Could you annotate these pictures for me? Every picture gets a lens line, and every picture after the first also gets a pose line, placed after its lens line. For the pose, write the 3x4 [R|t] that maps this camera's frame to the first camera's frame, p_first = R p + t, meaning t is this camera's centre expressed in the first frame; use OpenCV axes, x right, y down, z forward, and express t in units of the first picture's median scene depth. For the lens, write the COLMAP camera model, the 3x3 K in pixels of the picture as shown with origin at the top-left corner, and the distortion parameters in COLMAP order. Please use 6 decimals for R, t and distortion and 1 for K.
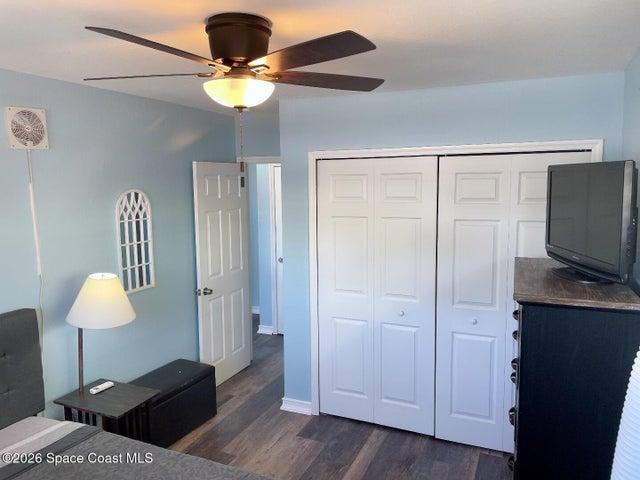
lens RADIAL K [[485.7, 0, 319.0], [0, 485.7, 236.3], [0, 0, 1]] dist [0.098129, -0.125368]
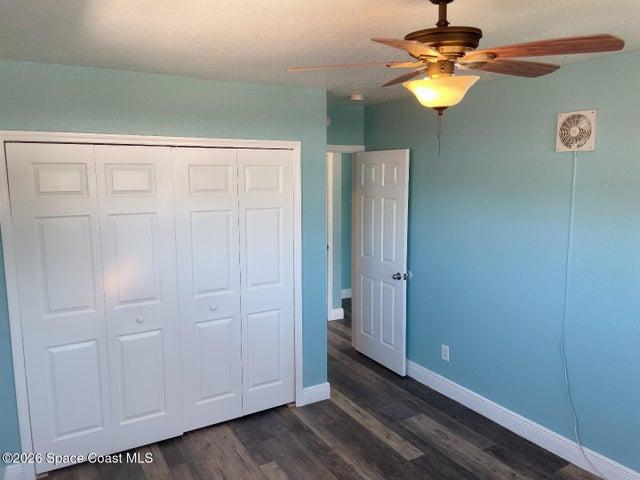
lens RADIAL K [[495.0, 0, 320.0], [0, 495.0, 240.0], [0, 0, 1]] dist [0.129115, -0.129909]
pose [[0.572933, -0.105317, 0.812807, -0.340991], [0.094980, 0.993560, 0.061787, -0.011949], [-0.814080, 0.041801, 0.579246, 0.160156]]
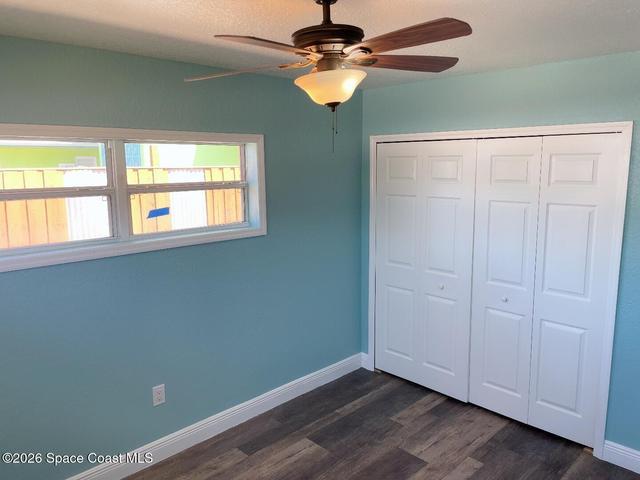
lens RADIAL K [[495.0, 0, 320.0], [0, 495.0, 240.0], [0, 0, 1]] dist [0.129115, -0.129909]
pose [[0.937788, 0.063772, -0.341300, 0.255007], [-0.048998, 0.997458, 0.051745, 0.010568], [0.343733, -0.031803, 0.938529, -0.113596]]
